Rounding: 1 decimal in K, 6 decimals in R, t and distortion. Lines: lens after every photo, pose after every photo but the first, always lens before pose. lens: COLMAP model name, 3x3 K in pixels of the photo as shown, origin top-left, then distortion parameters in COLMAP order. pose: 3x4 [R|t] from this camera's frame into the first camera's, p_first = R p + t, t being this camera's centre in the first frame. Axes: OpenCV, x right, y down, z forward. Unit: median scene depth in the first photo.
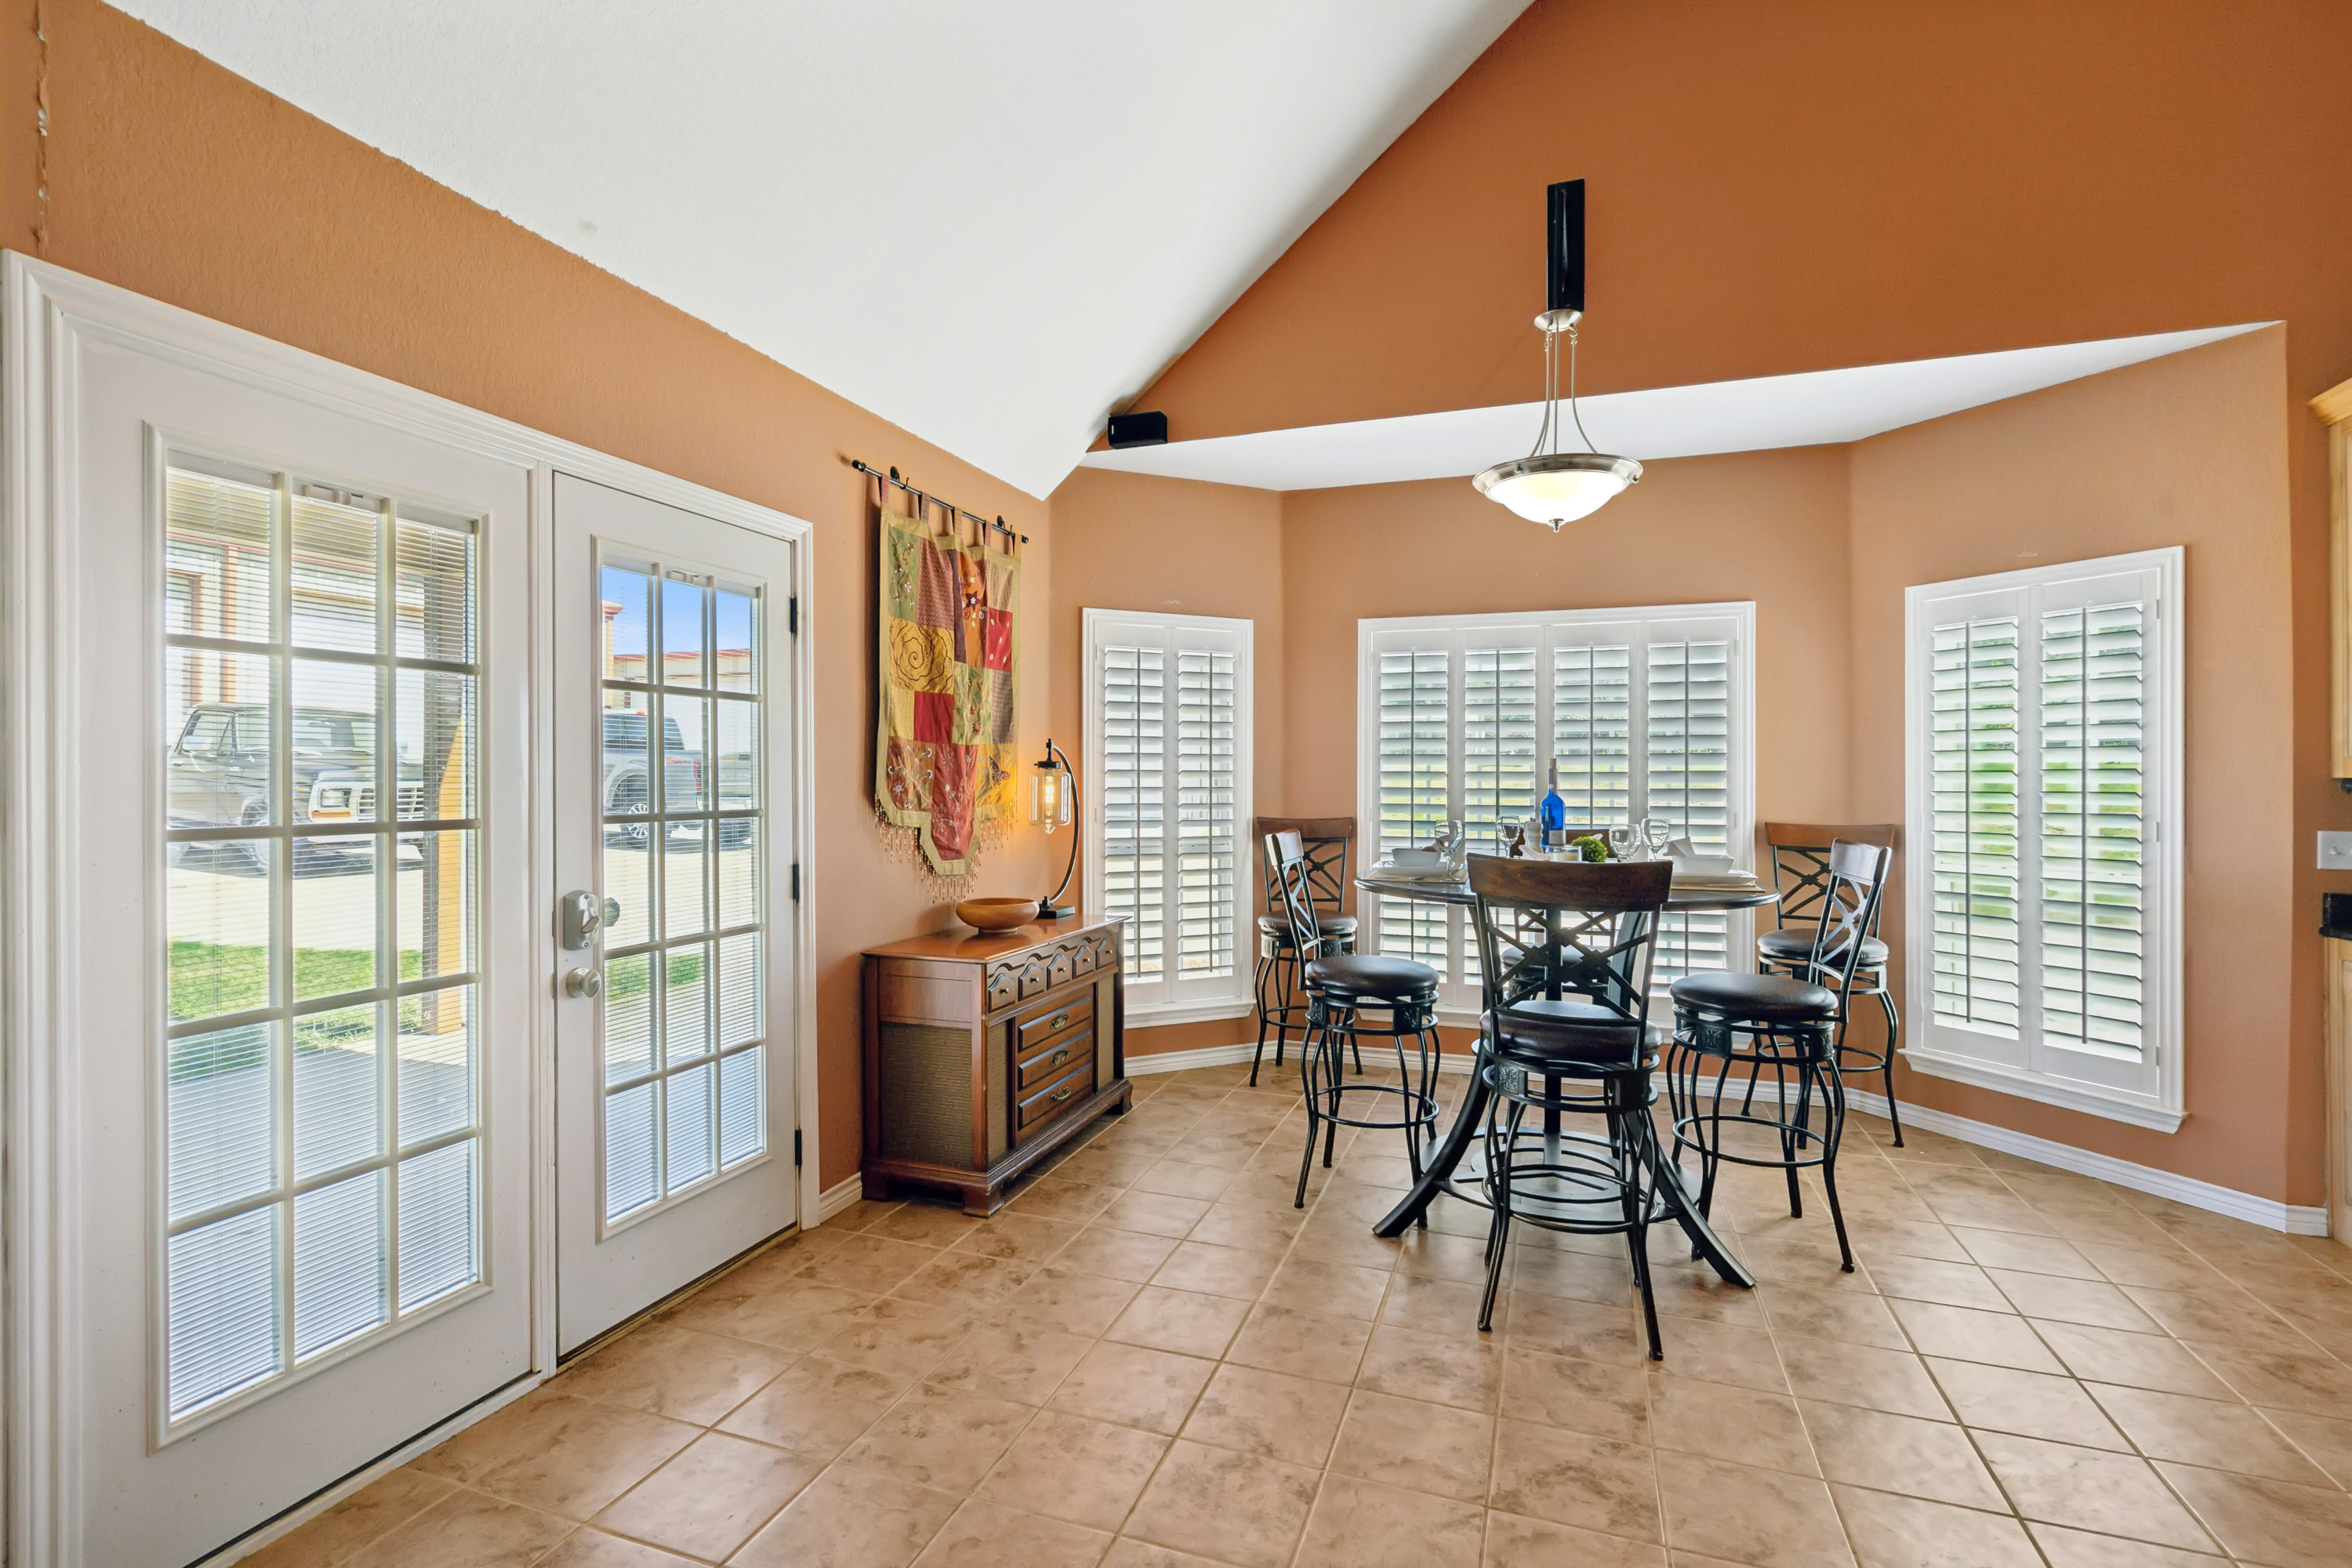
lens RADIAL K [[1087.0, 0, 1157.5], [0, 1087.0, 782.2], [0, 0, 1]] dist [0.000140, 0.000039]
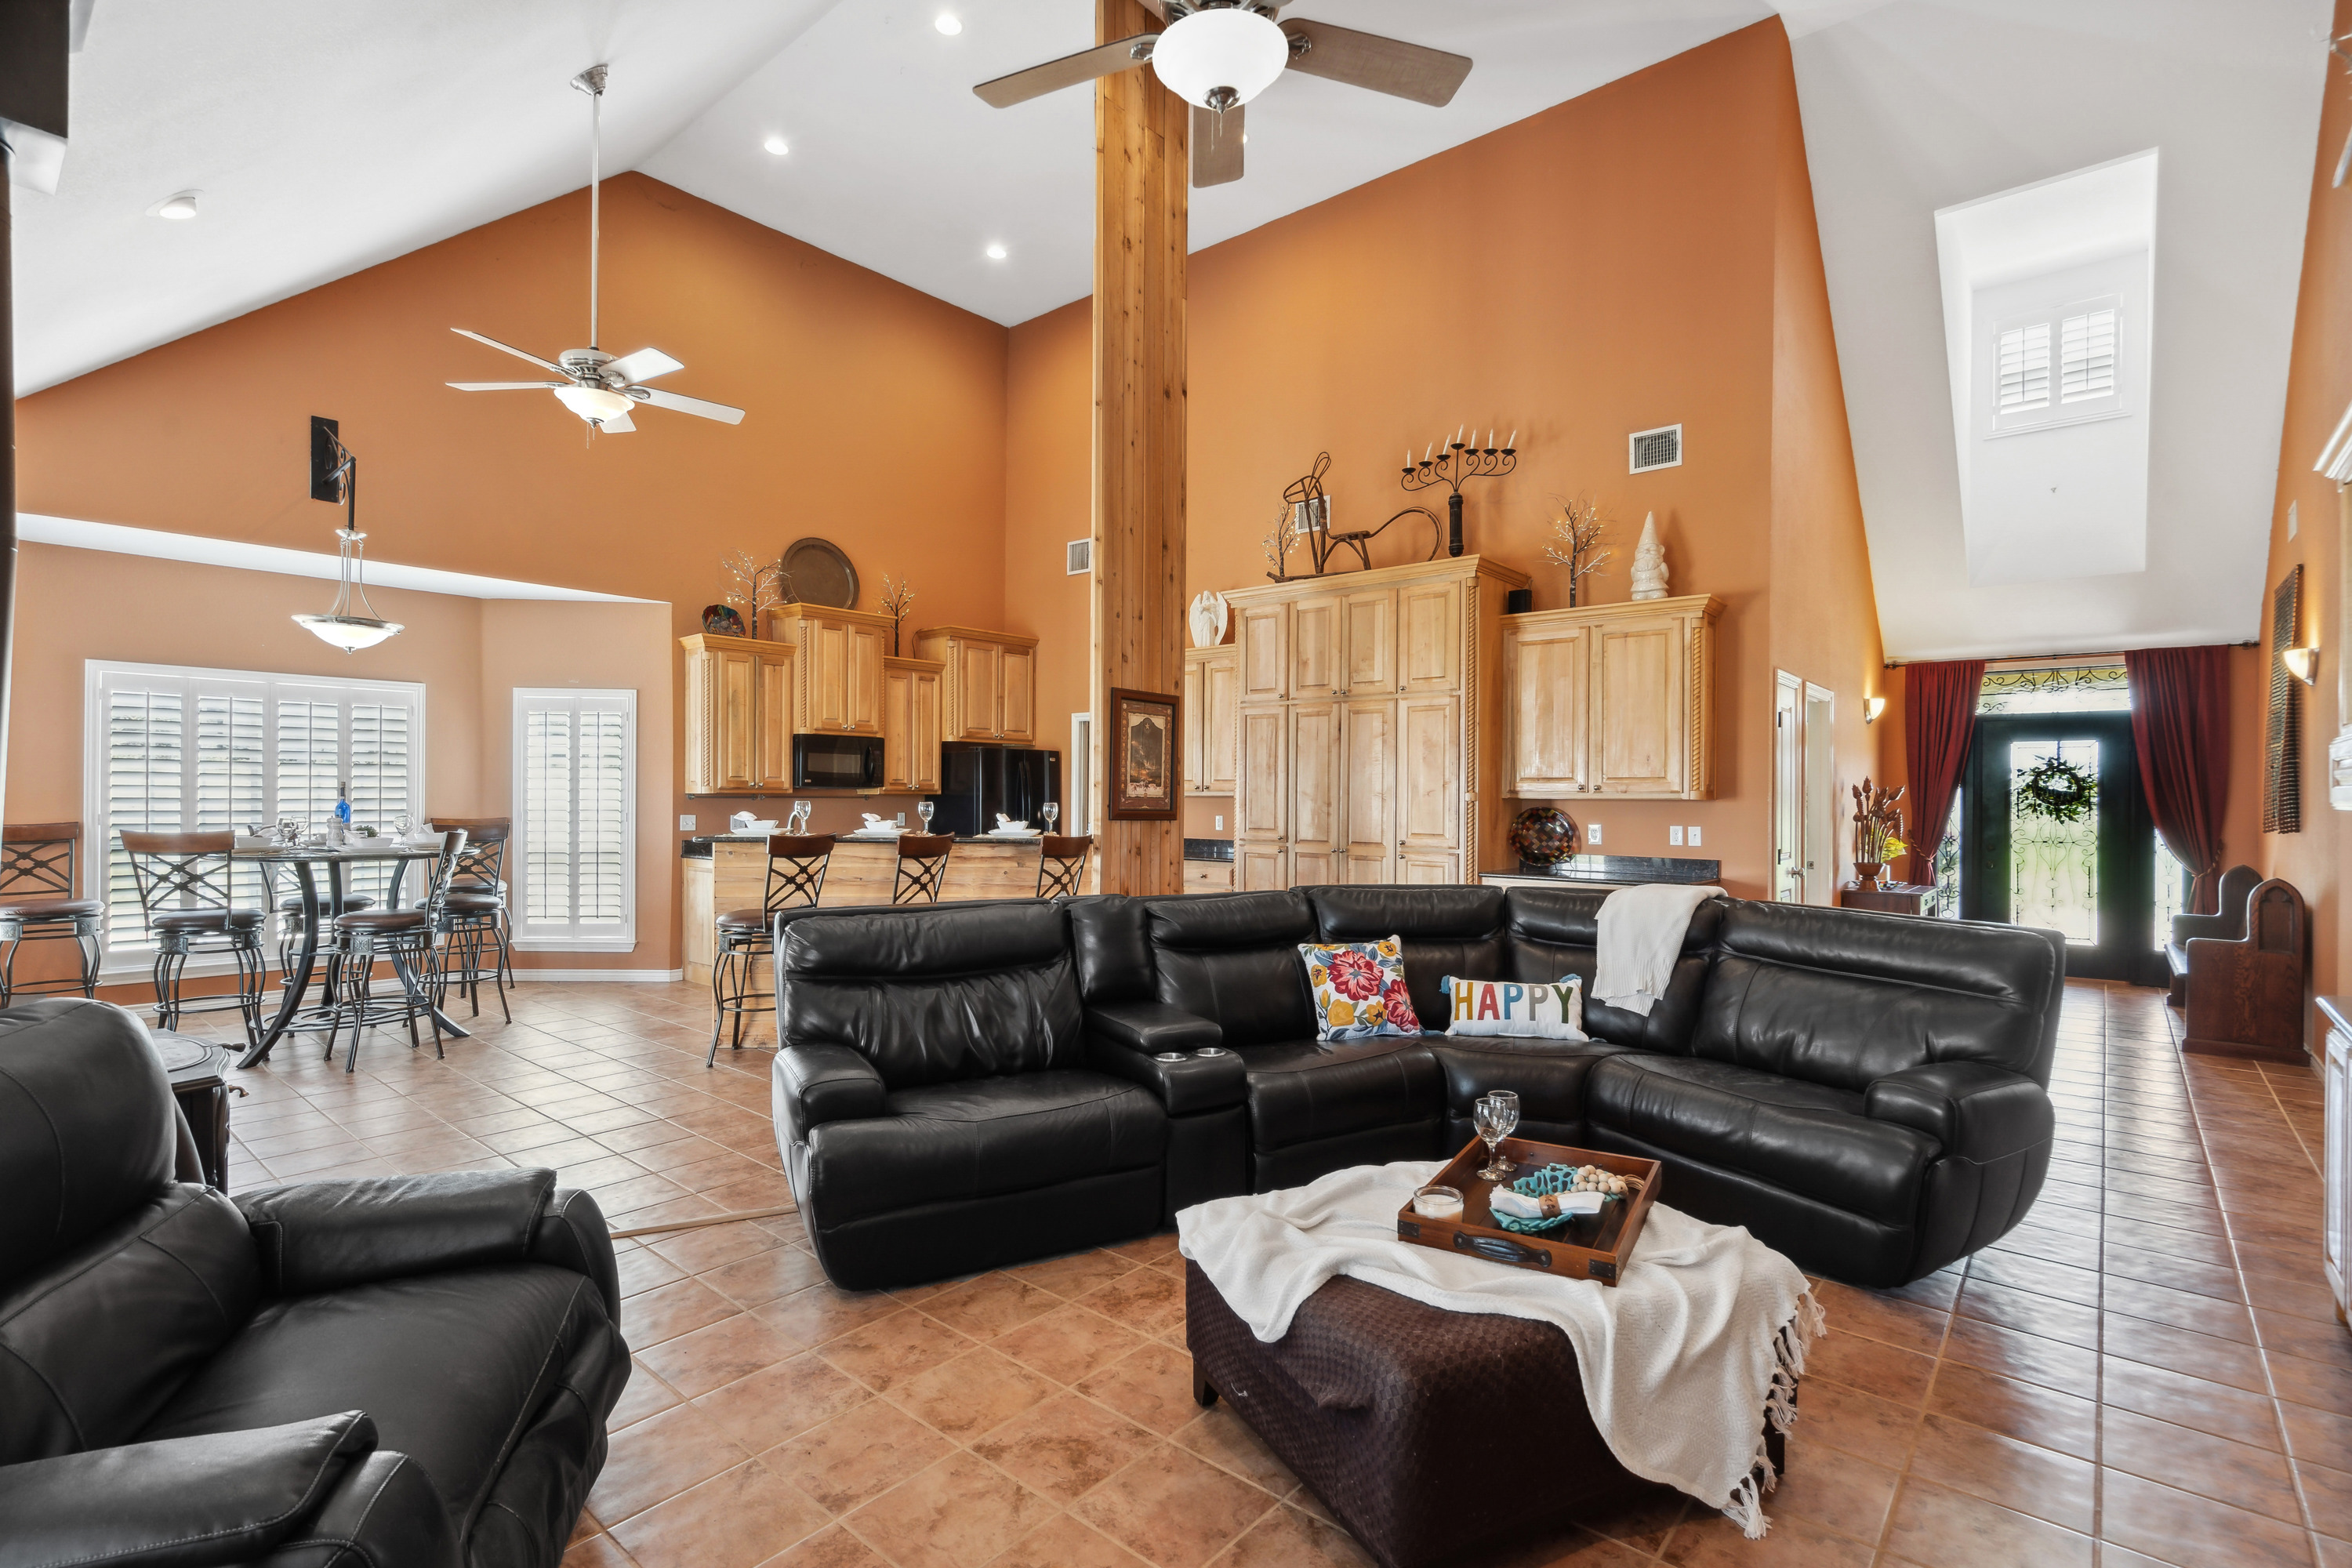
lens RADIAL K [[1087.0, 0, 1175.9], [0, 1087.0, 796.4], [0, 0, 1]] dist [0.000140, 0.000039]
pose [[0.341583, 0.000155, 0.939852, -0.719901], [-0.005725, 0.999982, 0.001916, -0.007271], [-0.939834, -0.006035, 0.341578, -0.747061]]
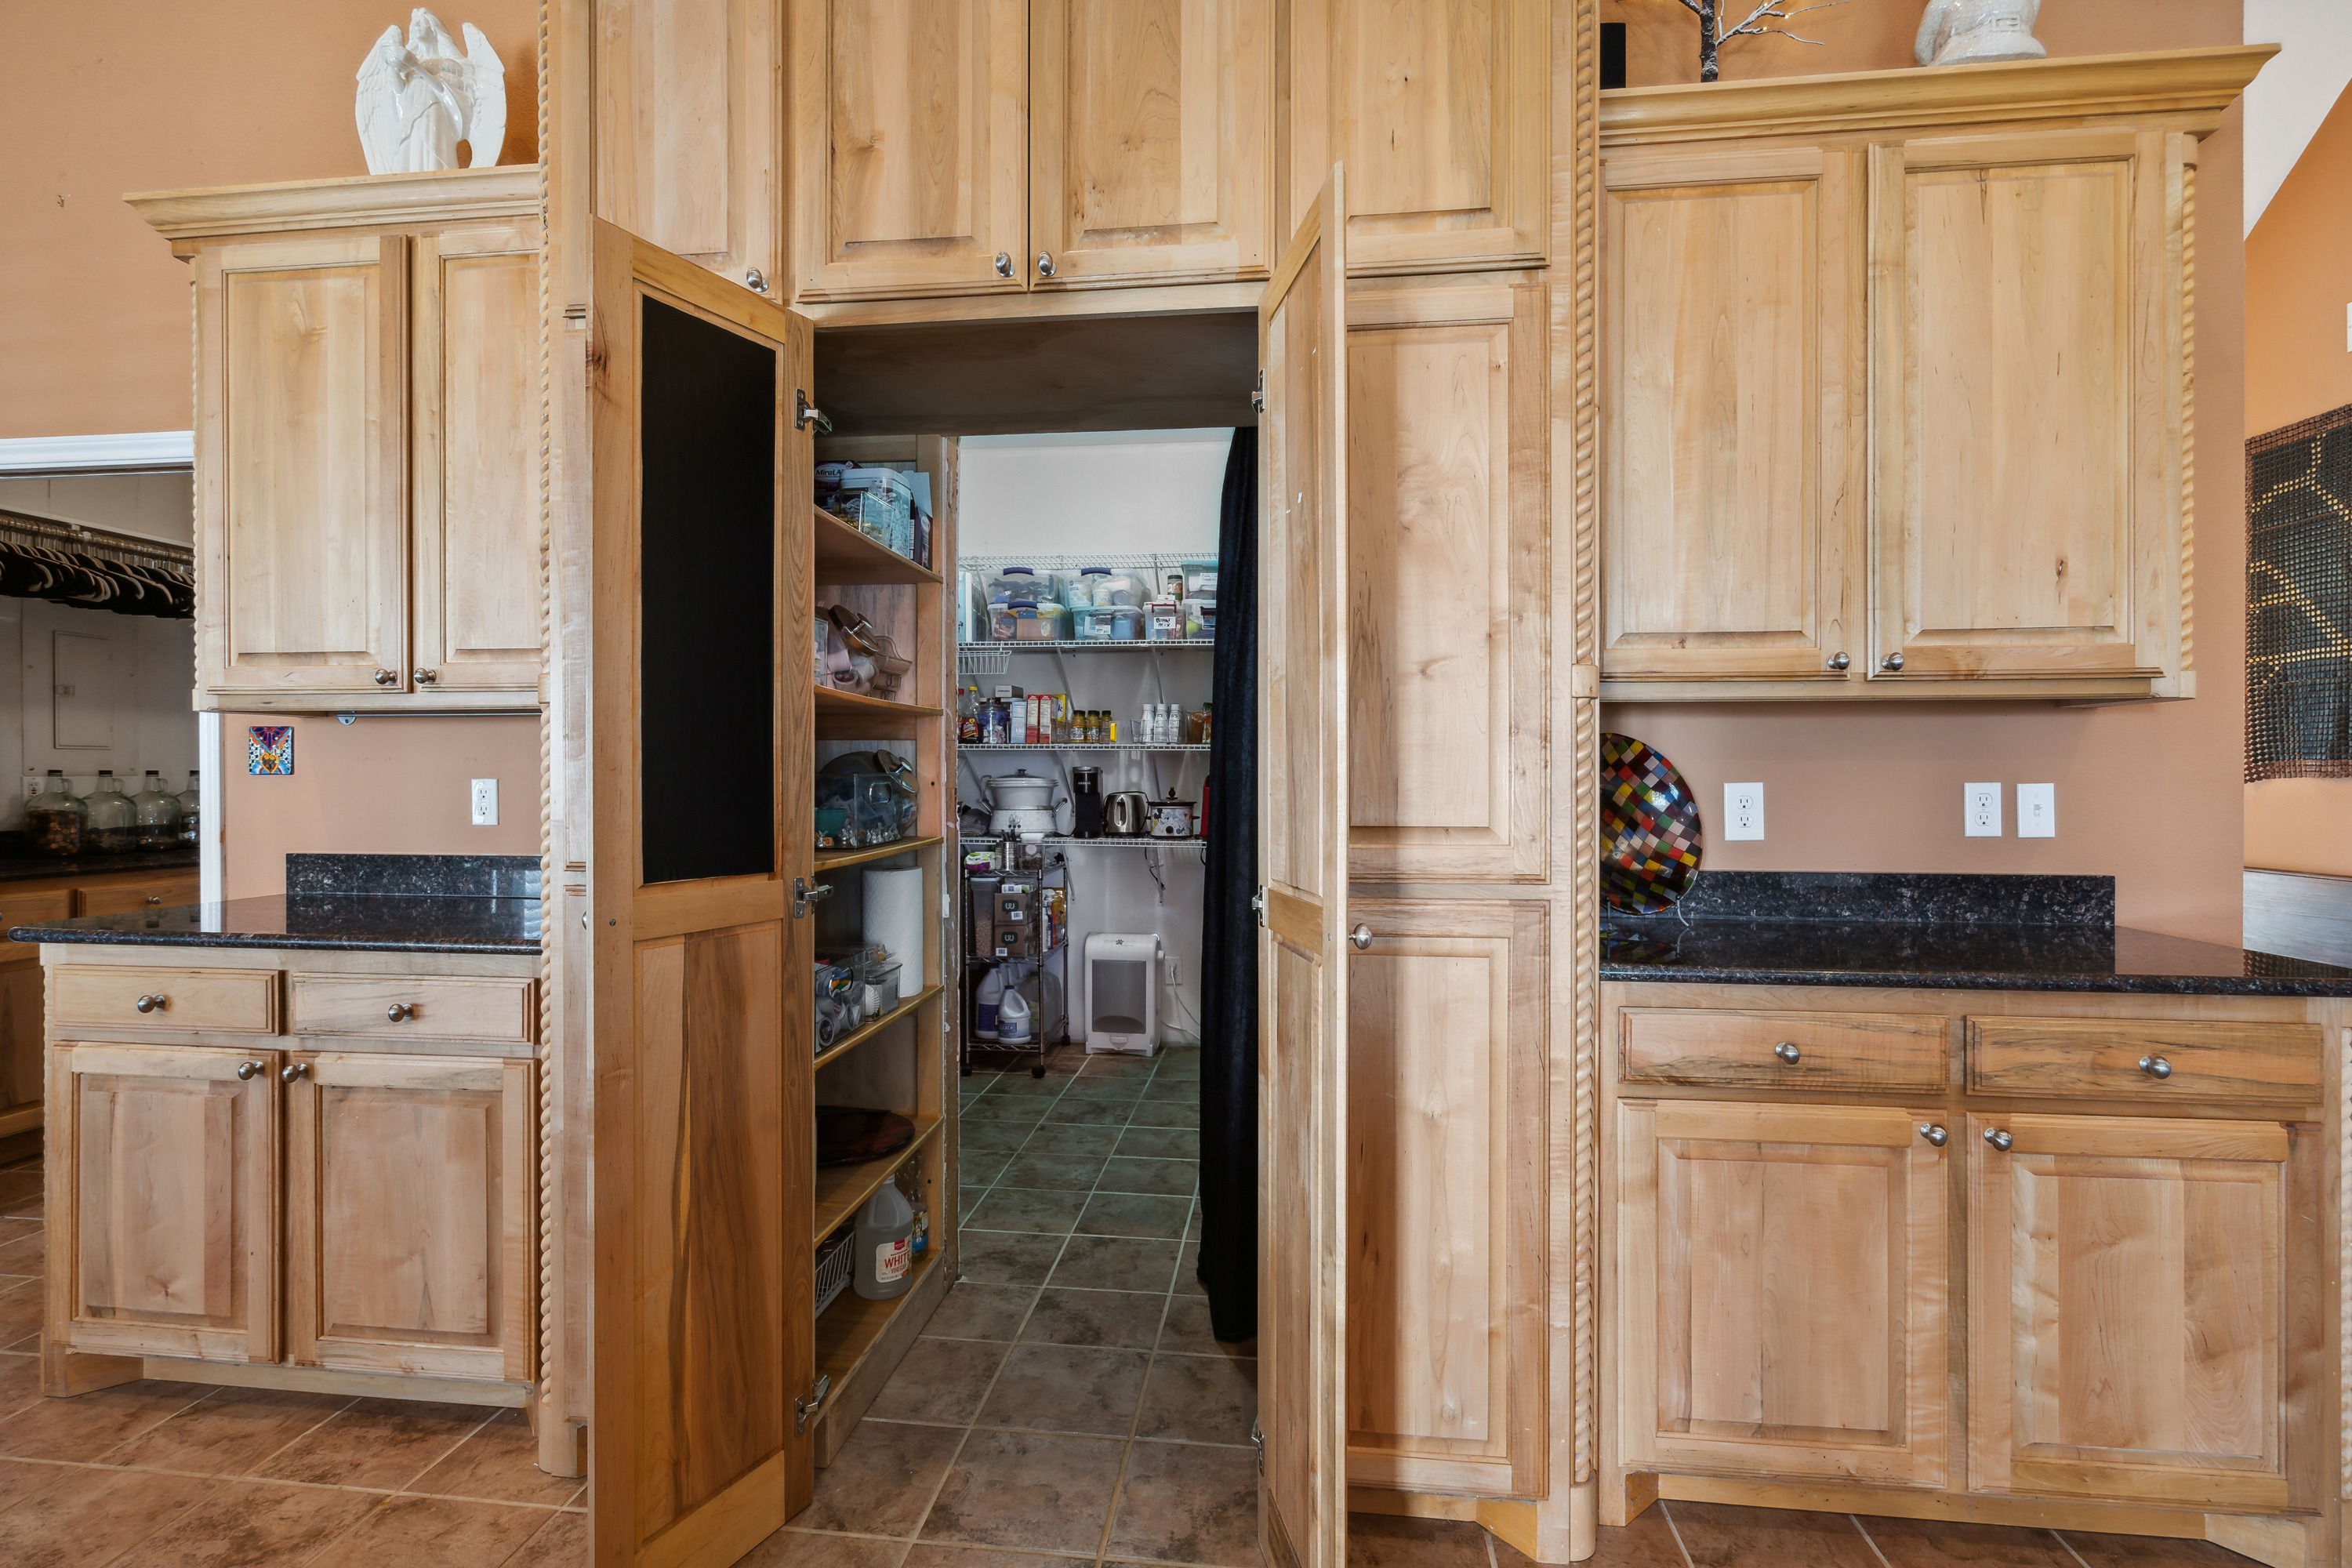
lens RADIAL K [[1087.0, 0, 1171.6], [0, 1087.0, 781.0], [0, 0, 1]] dist [0.000140, 0.000039]
pose [[-0.232758, -0.009145, 0.972492, 0.647022], [-0.000628, 0.999957, 0.009253, 0.030936], [-0.972535, 0.001543, -0.232754, -0.329034]]
